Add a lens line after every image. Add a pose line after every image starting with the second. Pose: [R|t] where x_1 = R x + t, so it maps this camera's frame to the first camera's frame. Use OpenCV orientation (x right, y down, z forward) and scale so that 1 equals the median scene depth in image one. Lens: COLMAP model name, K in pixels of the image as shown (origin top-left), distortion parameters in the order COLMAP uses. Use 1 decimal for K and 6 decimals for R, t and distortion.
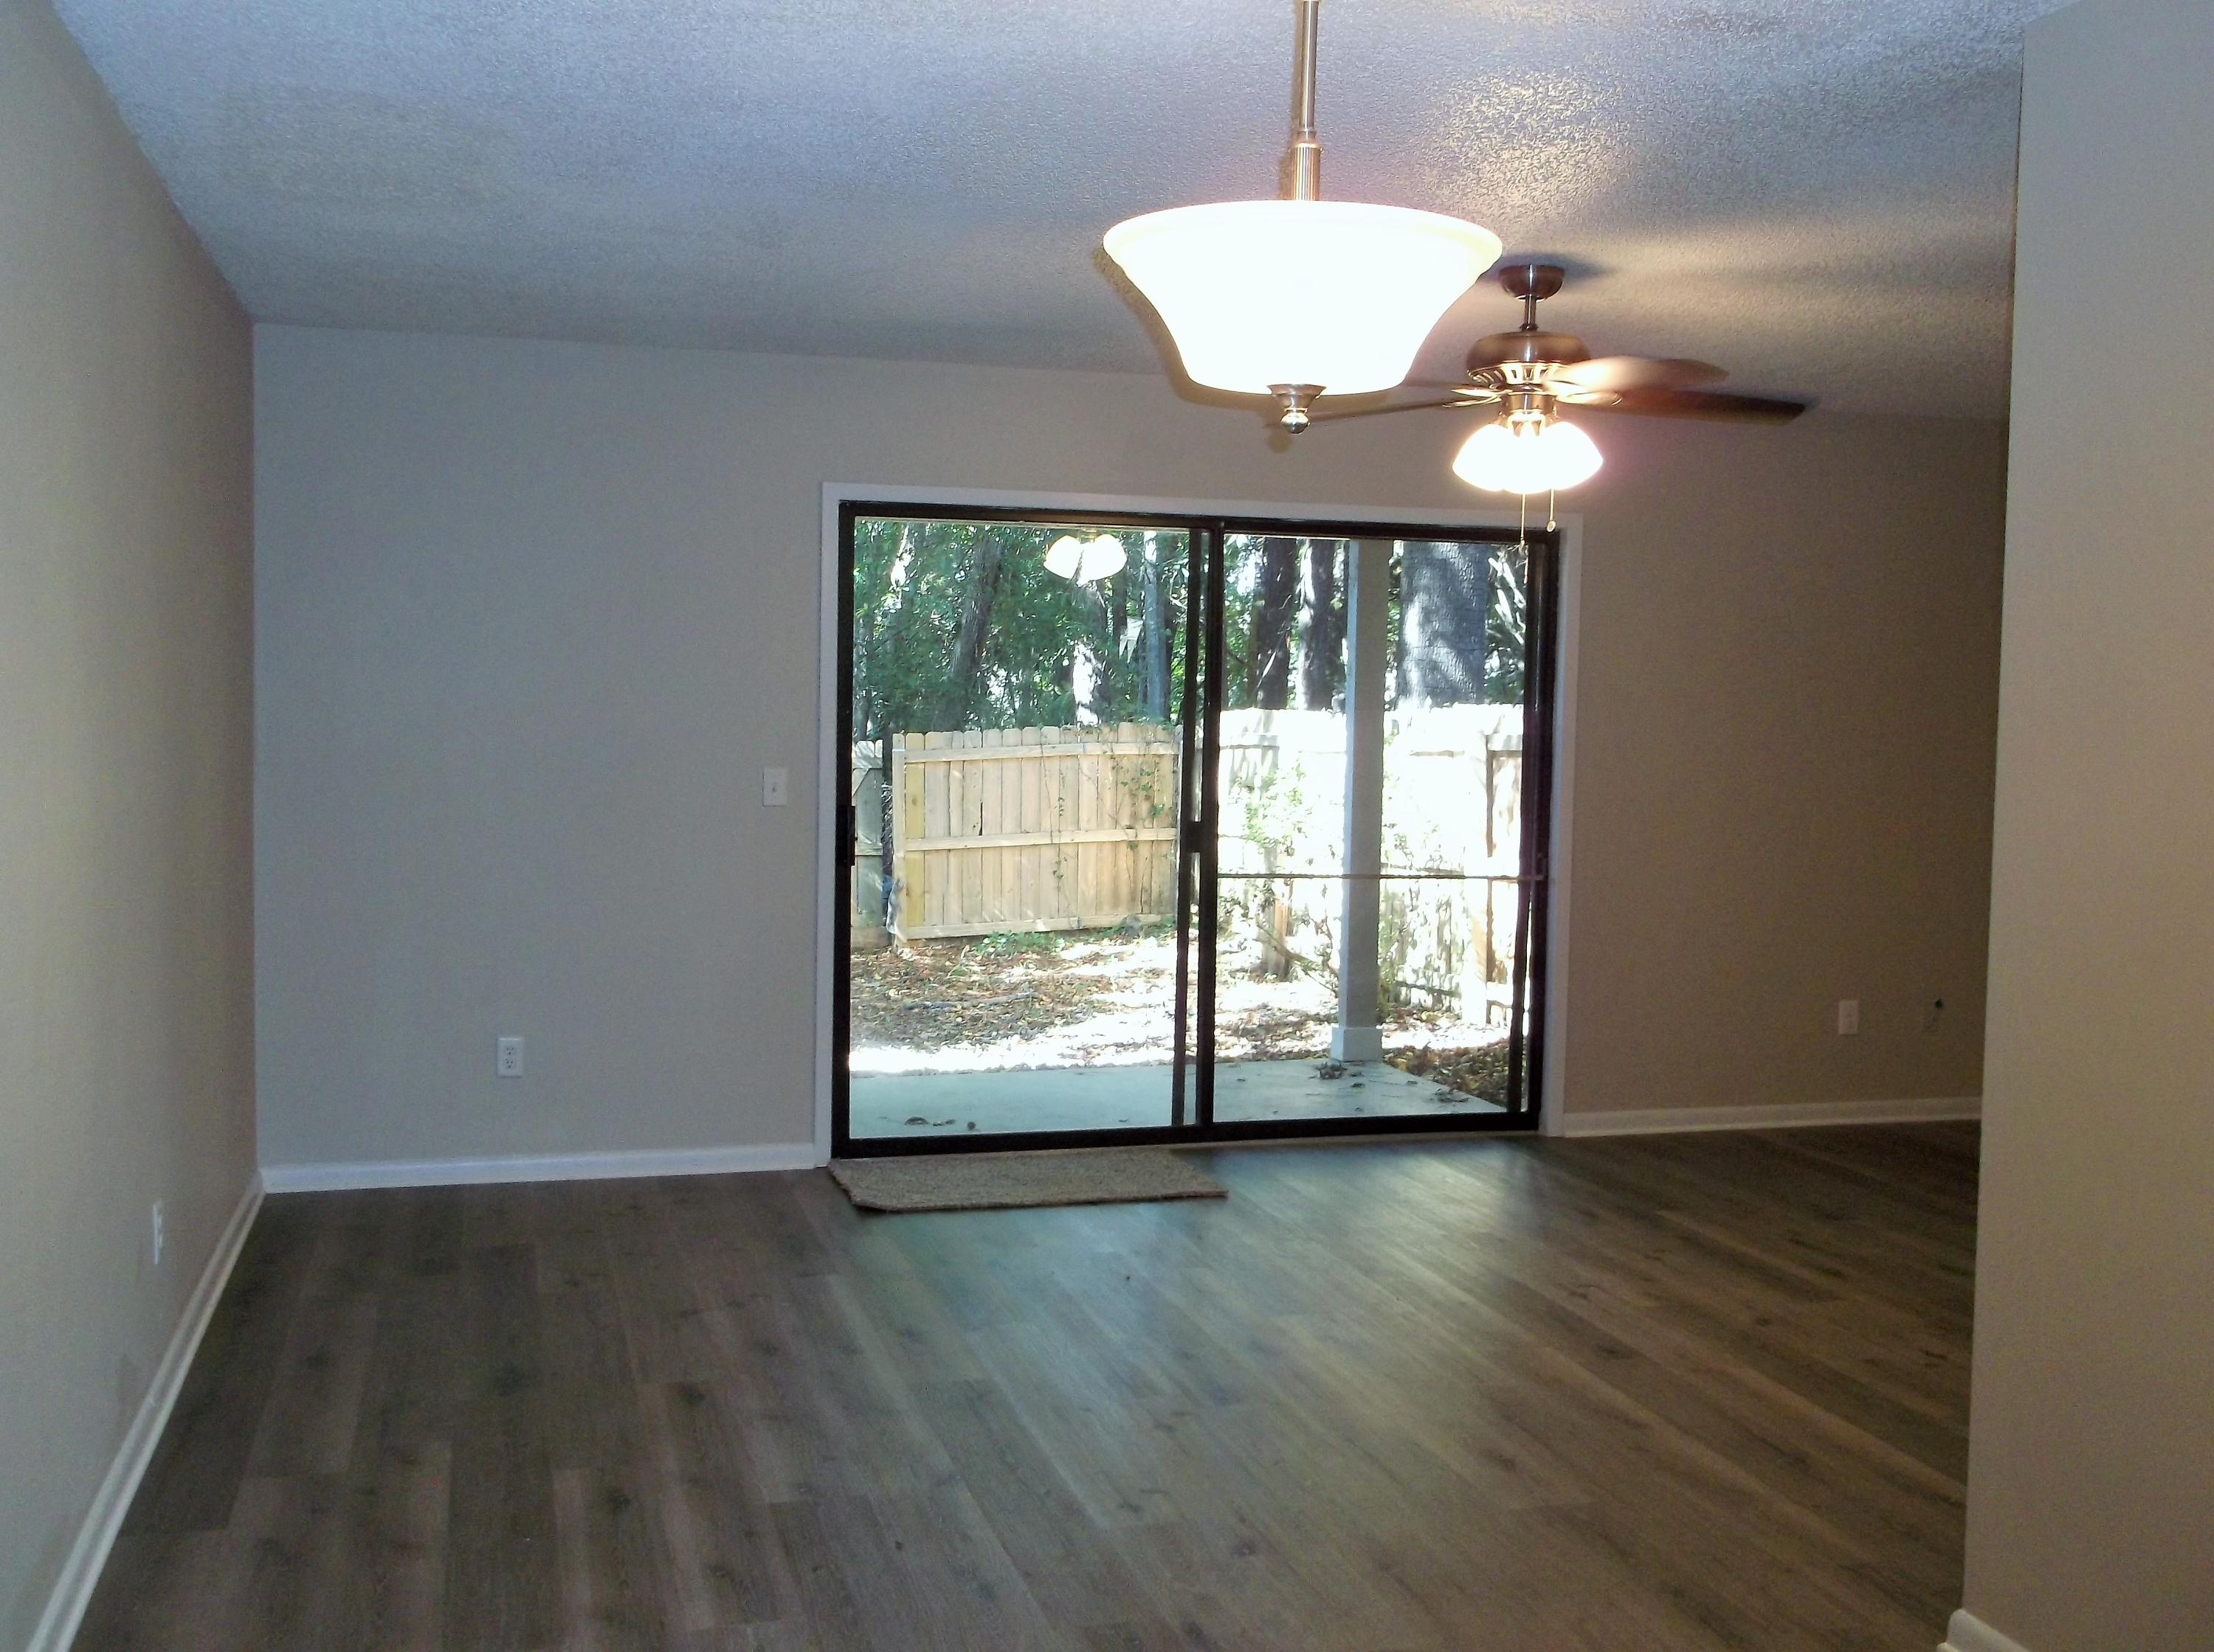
lens RADIAL K [[2176.2, 0, 1095.2], [0, 2176.2, 826.7], [0, 0, 1]] dist [-0.003685, 0.000000]
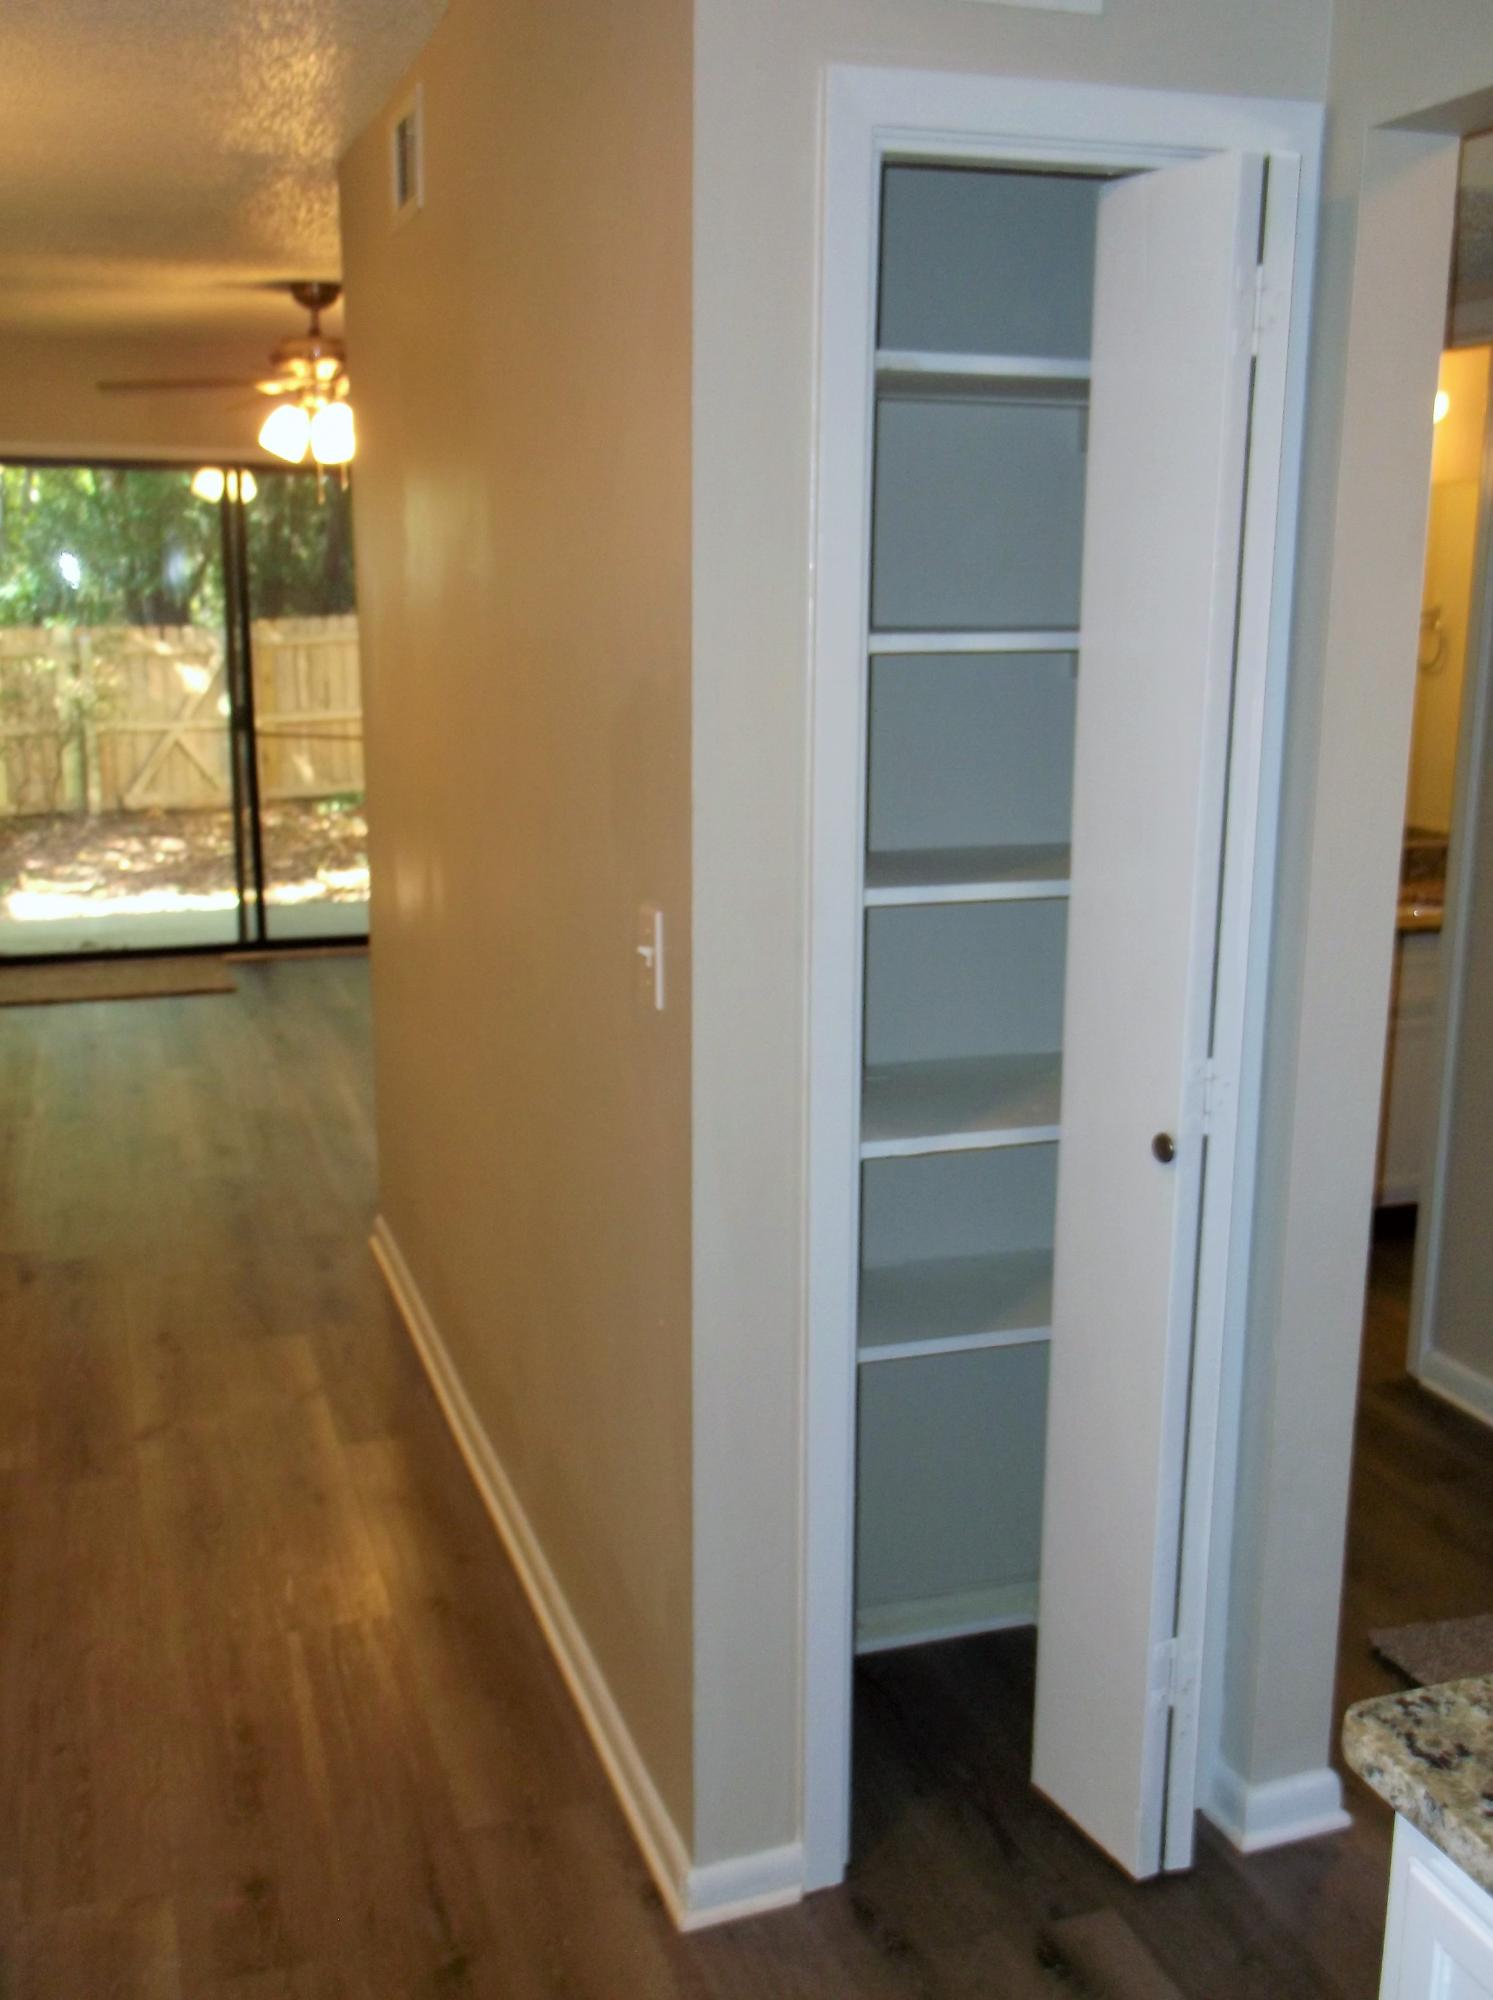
lens RADIAL K [[1966.1, 0, 745.6], [0, 1966.1, 1013.6], [0, 0, 1]] dist [-0.003685, 0.000000]
pose [[0.998638, -0.020123, 0.048146, 0.357649], [0.012137, 0.986923, 0.160736, -0.007253], [-0.050751, -0.159933, 0.985822, -0.240103]]
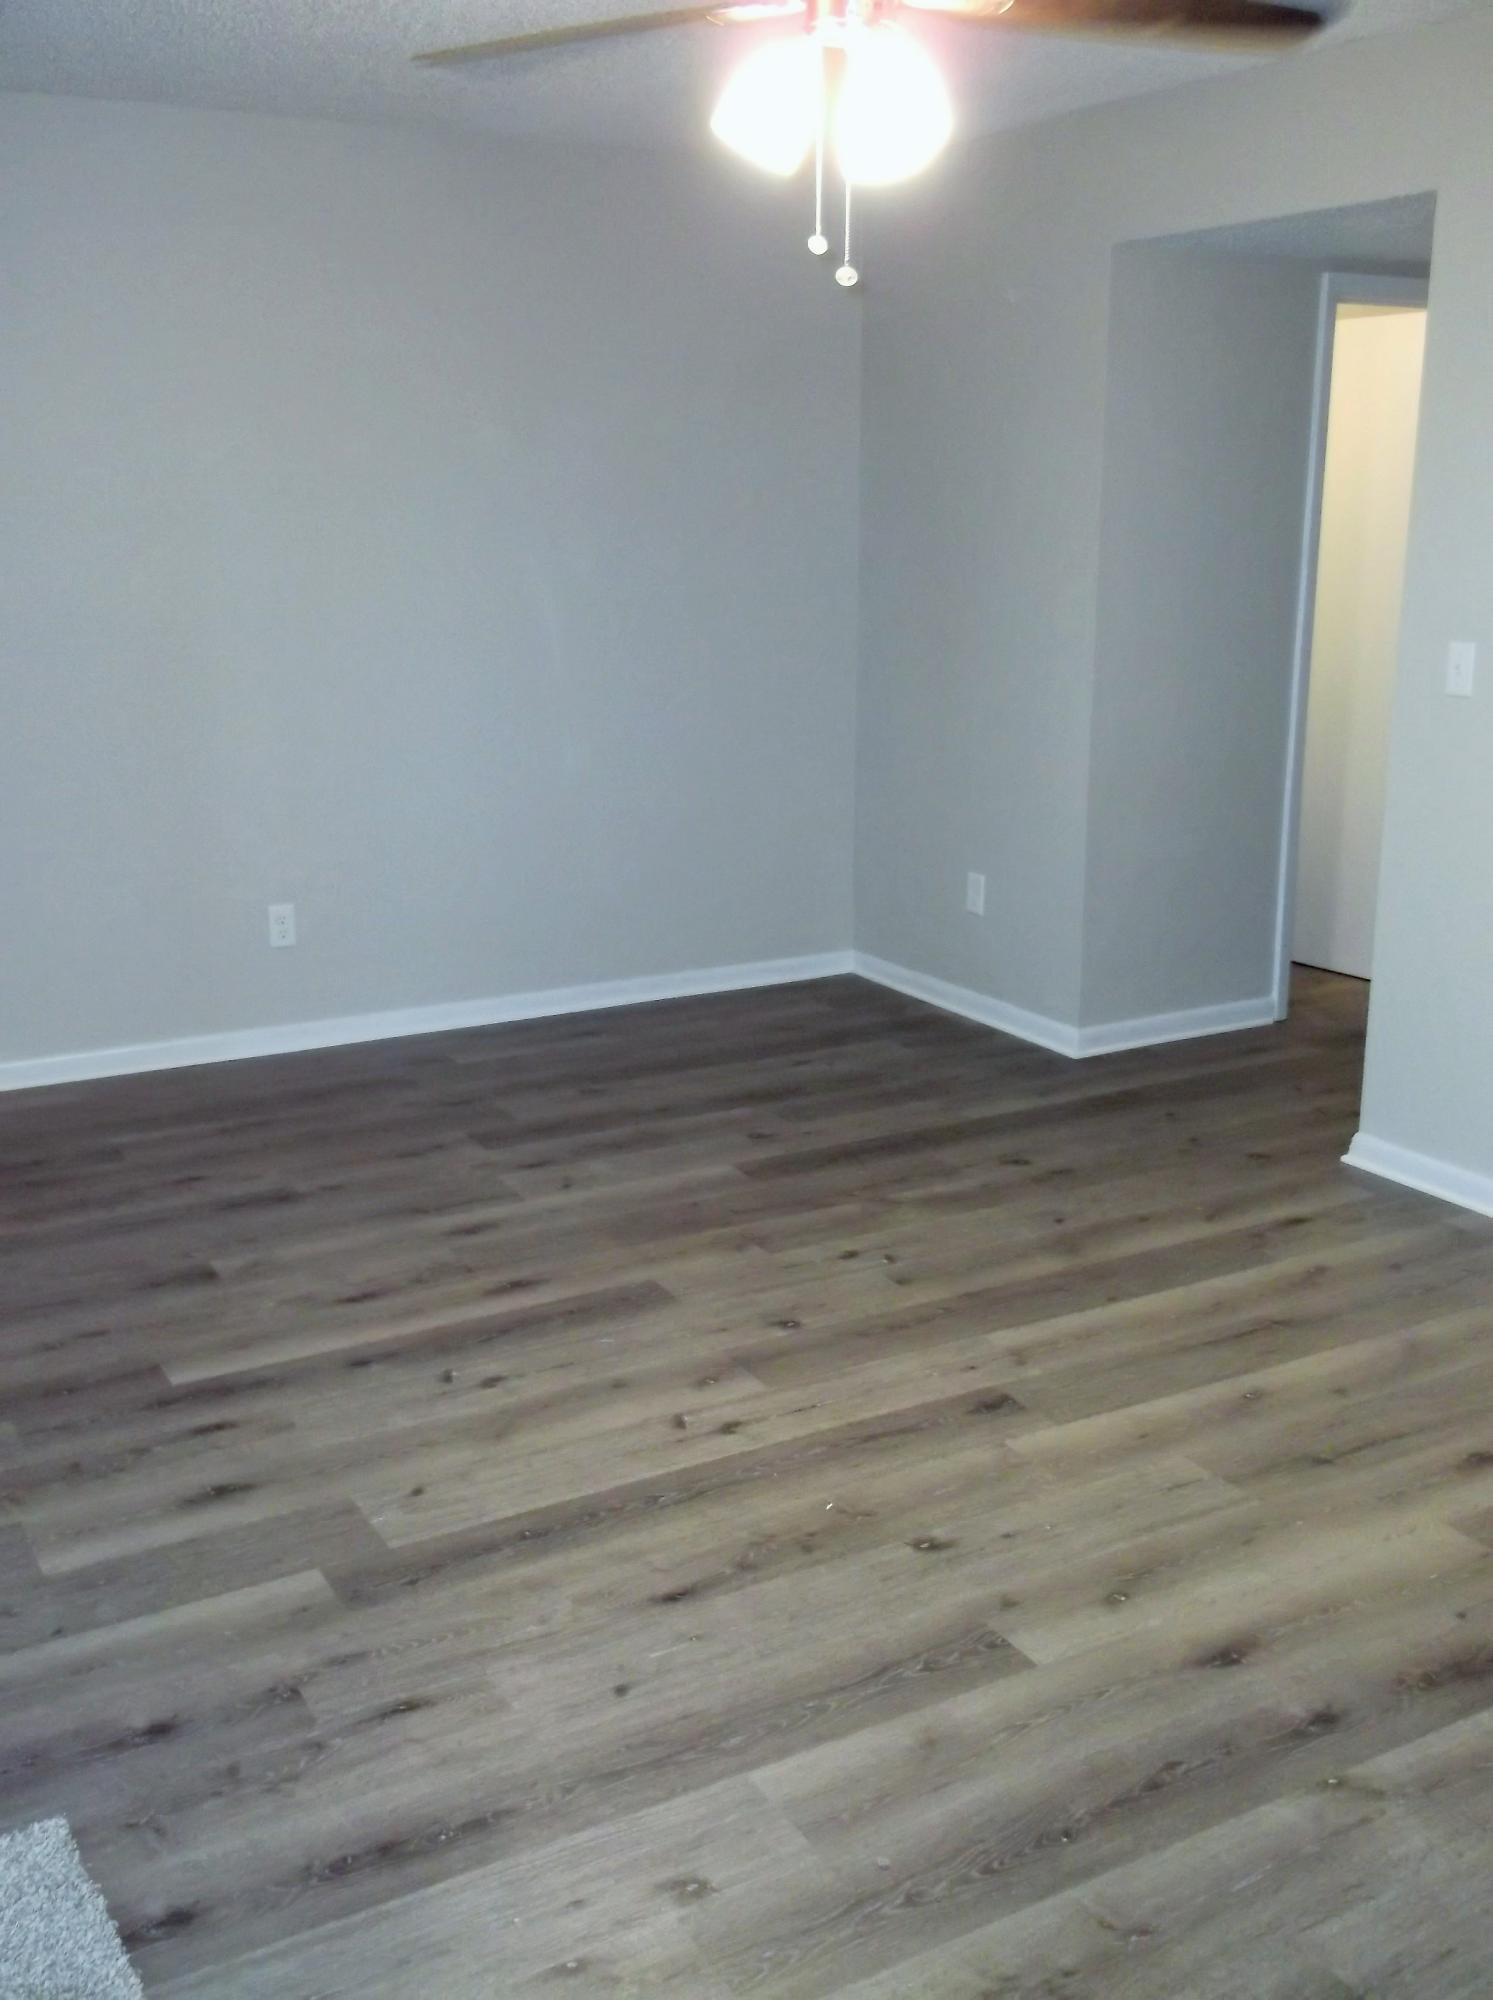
lens RADIAL K [[1966.1, 0, 737.5], [0, 1966.1, 1016.1], [0, 0, 1]] dist [-0.003685, 0.000000]
pose [[-0.242419, -0.266724, 0.932787, -0.304749], [0.056536, 0.955948, 0.288040, -0.083168], [-0.968523, 0.122563, -0.216660, 1.049022]]
